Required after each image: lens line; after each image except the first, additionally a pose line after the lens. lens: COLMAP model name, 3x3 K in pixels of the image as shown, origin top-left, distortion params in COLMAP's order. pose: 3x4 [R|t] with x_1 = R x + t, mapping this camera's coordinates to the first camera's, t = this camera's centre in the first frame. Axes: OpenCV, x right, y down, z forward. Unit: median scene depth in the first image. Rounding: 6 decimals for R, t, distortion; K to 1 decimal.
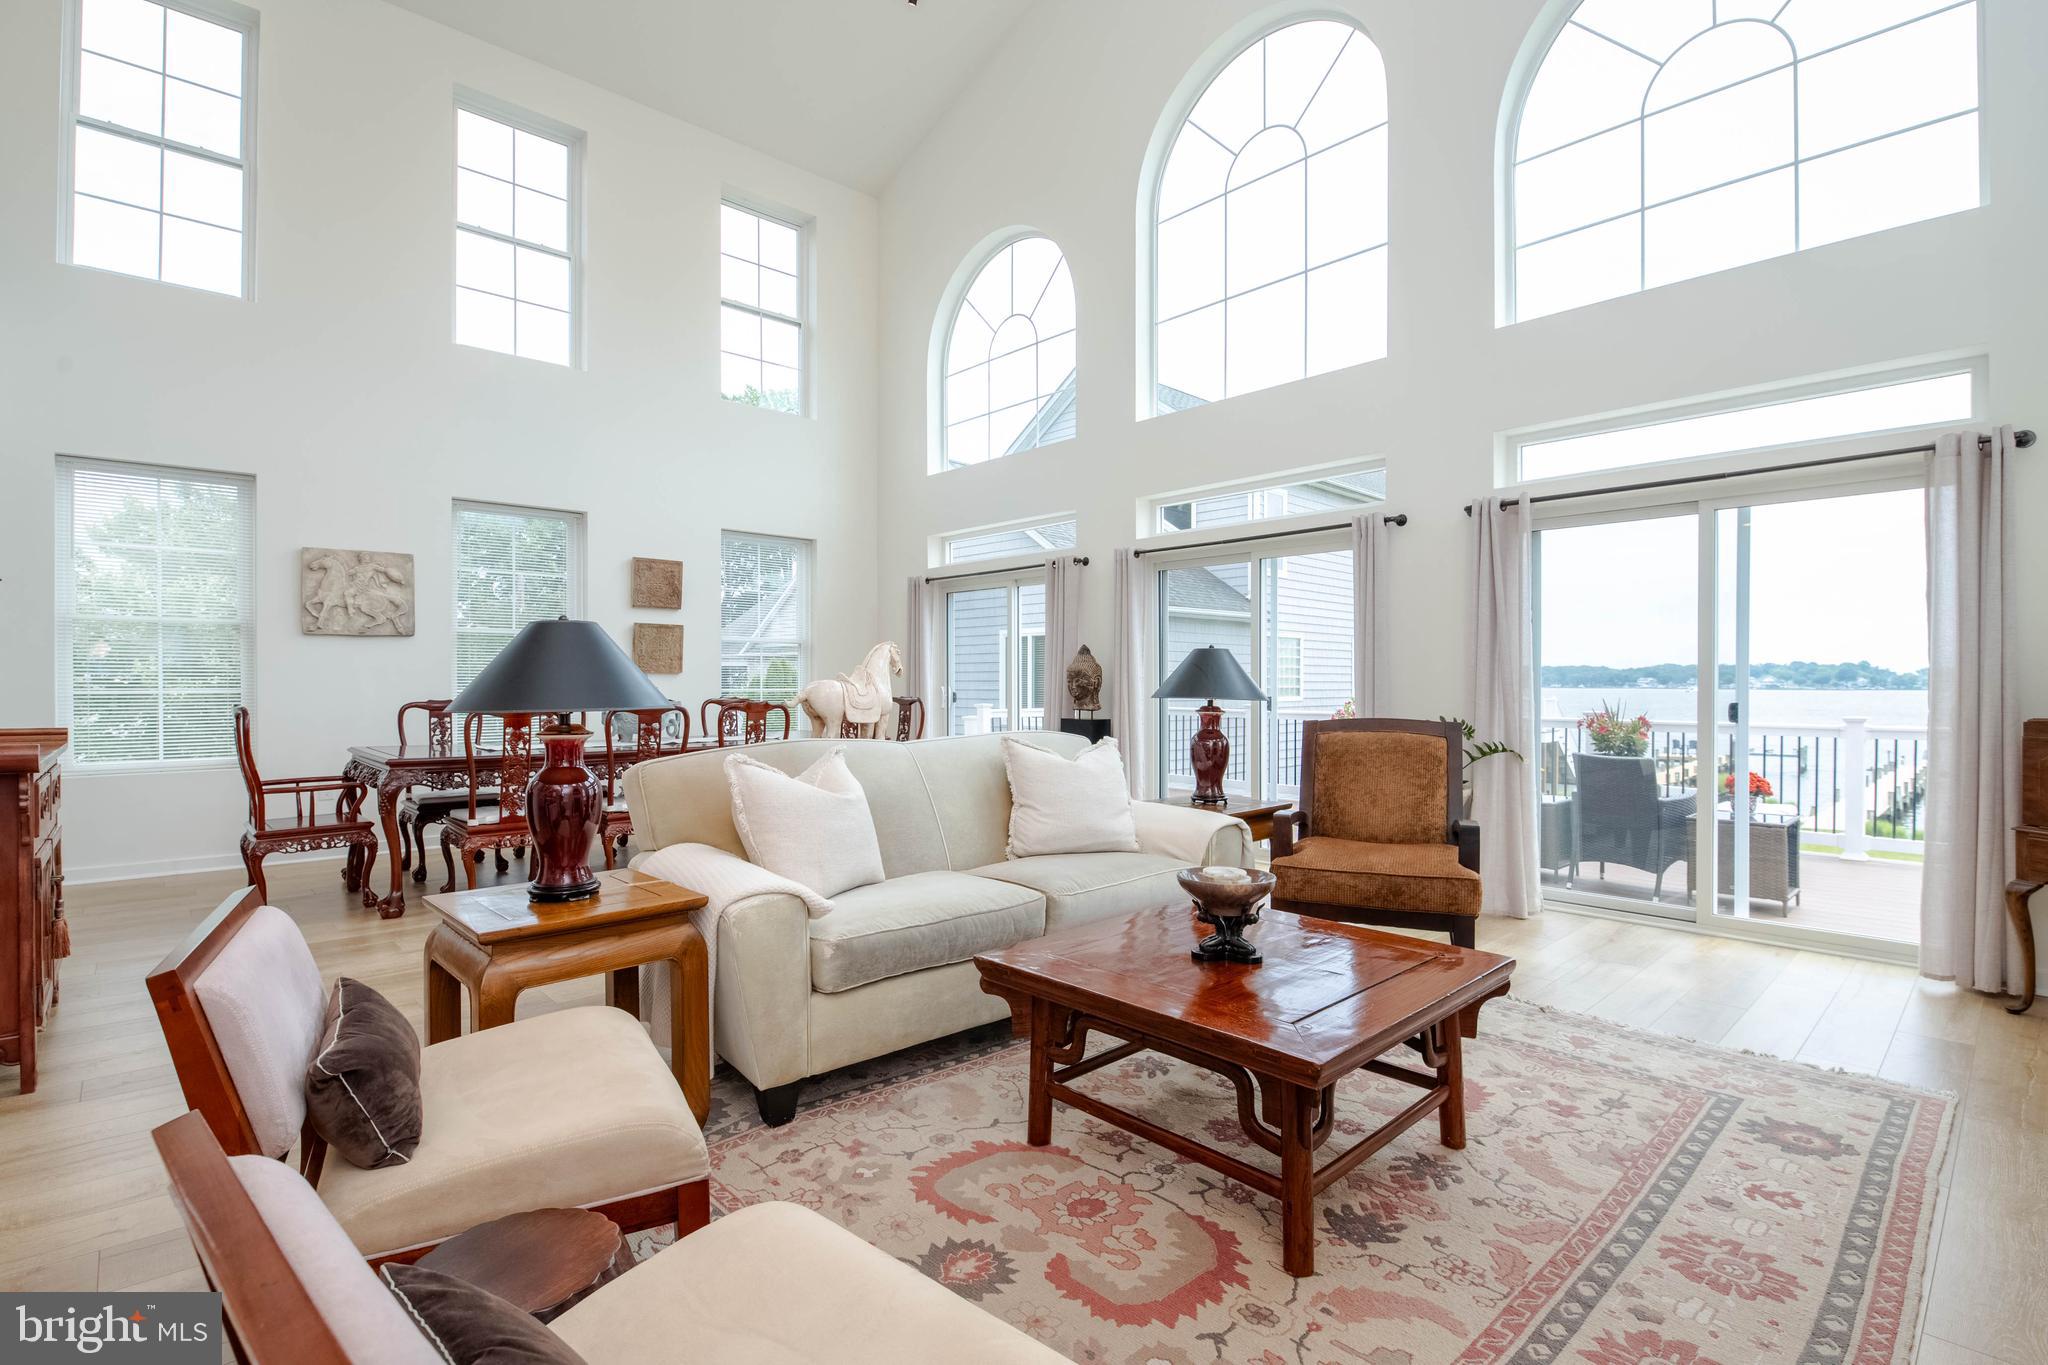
lens RADIAL K [[979.6, 0, 1024.0], [0, 979.6, 682.5], [0, 0, 1]] dist [0.014439, 0.000056]
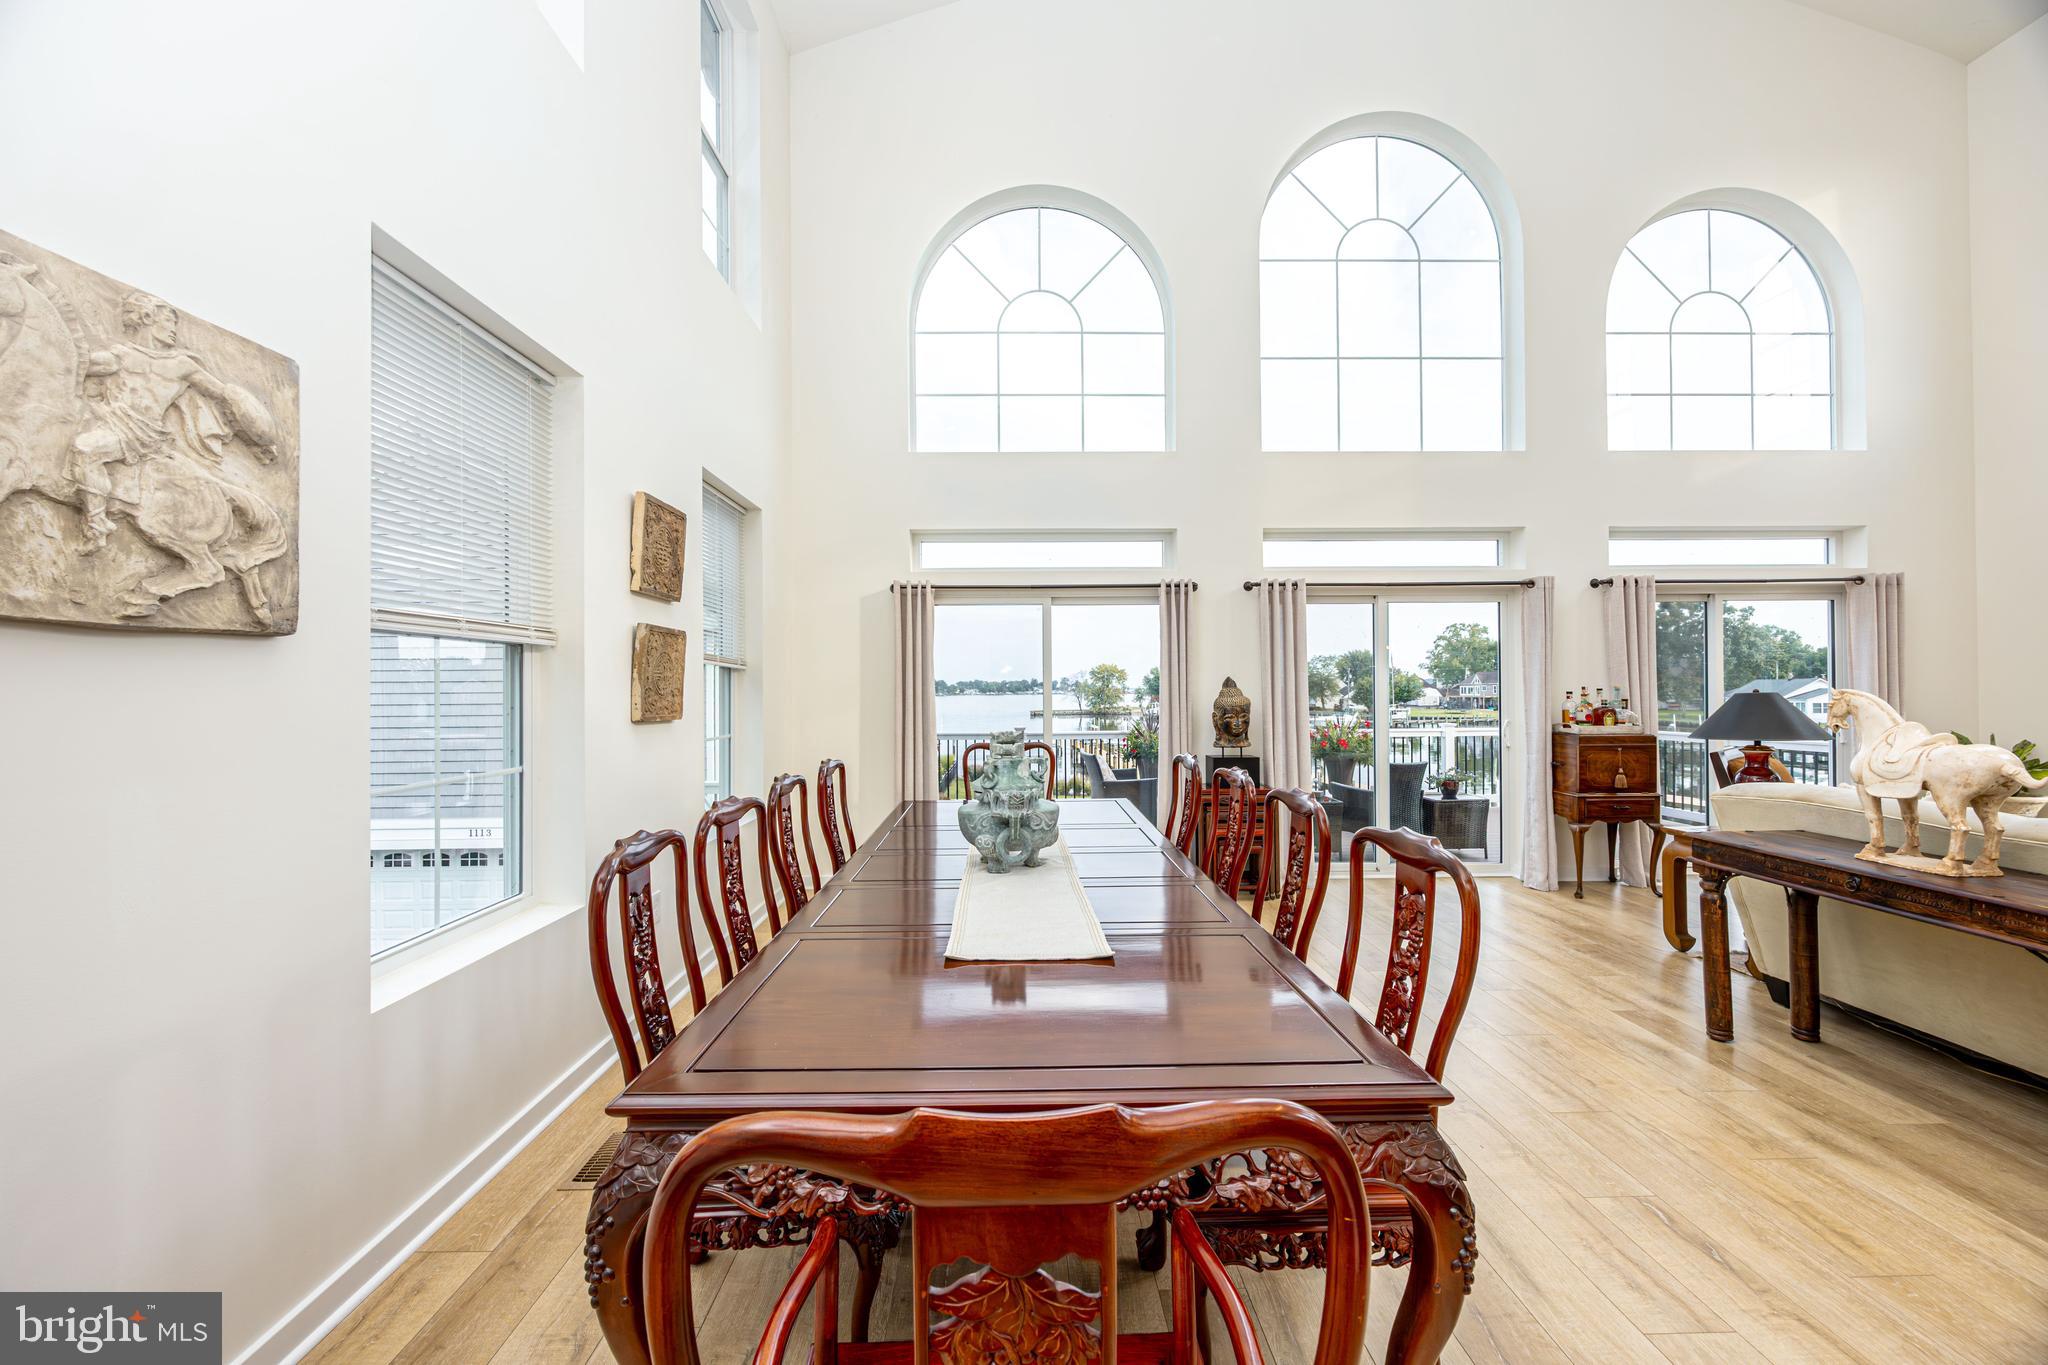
lens RADIAL K [[777.6, 0, 1024.0], [0, 777.6, 682.5], [0, 0, 1]] dist [-0.000230, -0.000023]
pose [[0.666212, 0.000656, 0.745762, -0.656368], [0.008718, 0.999924, -0.008668, -0.030287], [-0.745711, 0.012277, 0.666156, 0.693008]]
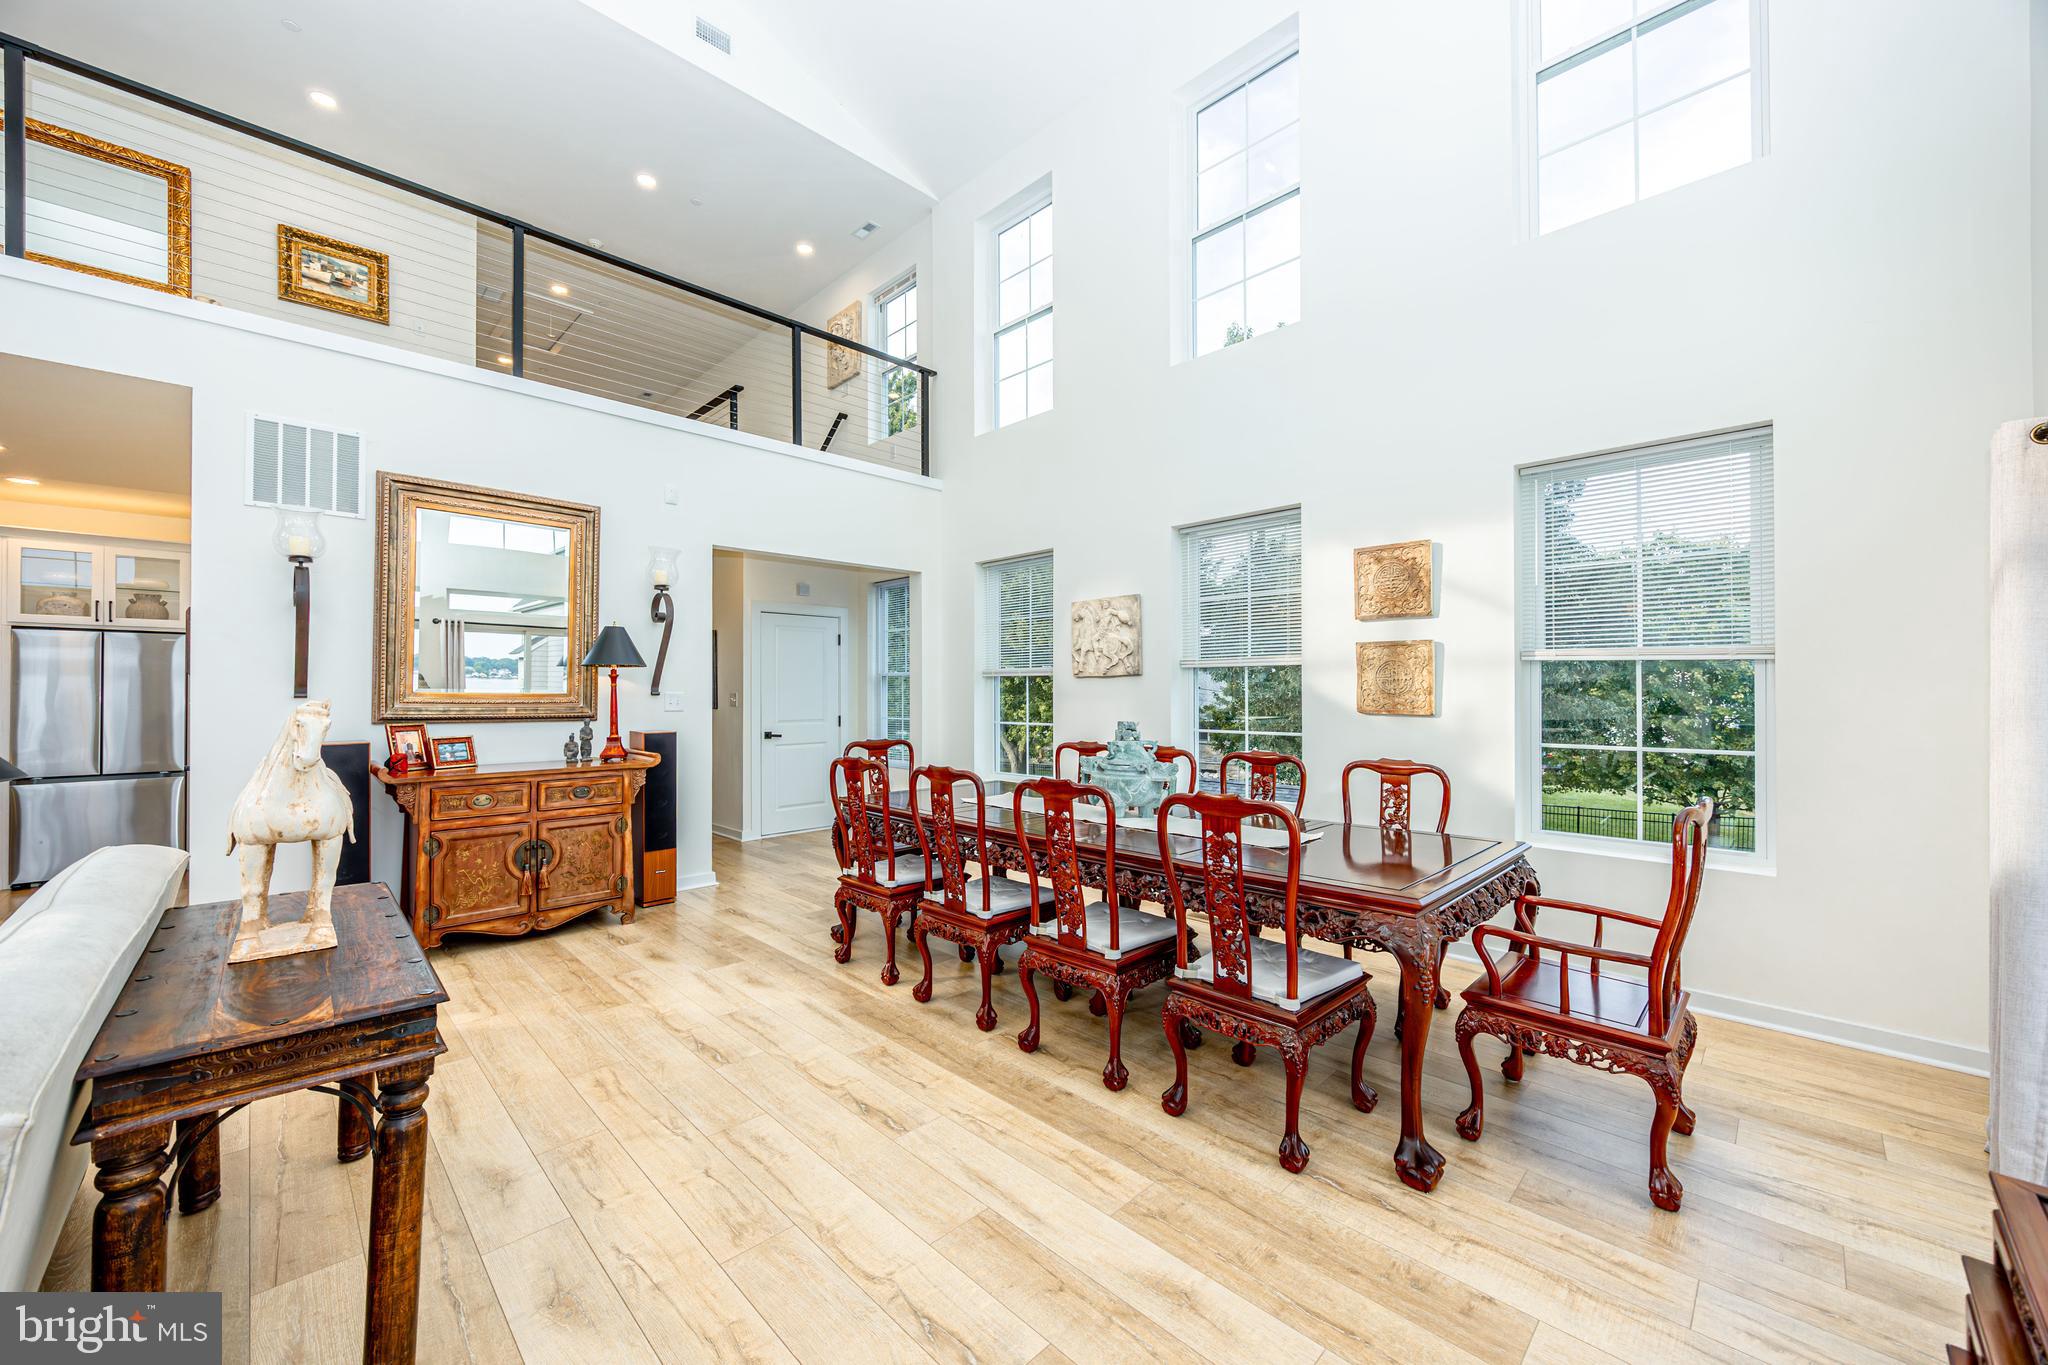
lens RADIAL K [[777.6, 0, 1024.0], [0, 777.6, 682.5], [0, 0, 1]] dist [-0.000230, -0.000023]
pose [[0.034843, -0.016322, -0.999259, 0.173818], [-0.000335, 0.999866, -0.016344, -0.026690], [0.999393, 0.000904, 0.034833, 0.866776]]
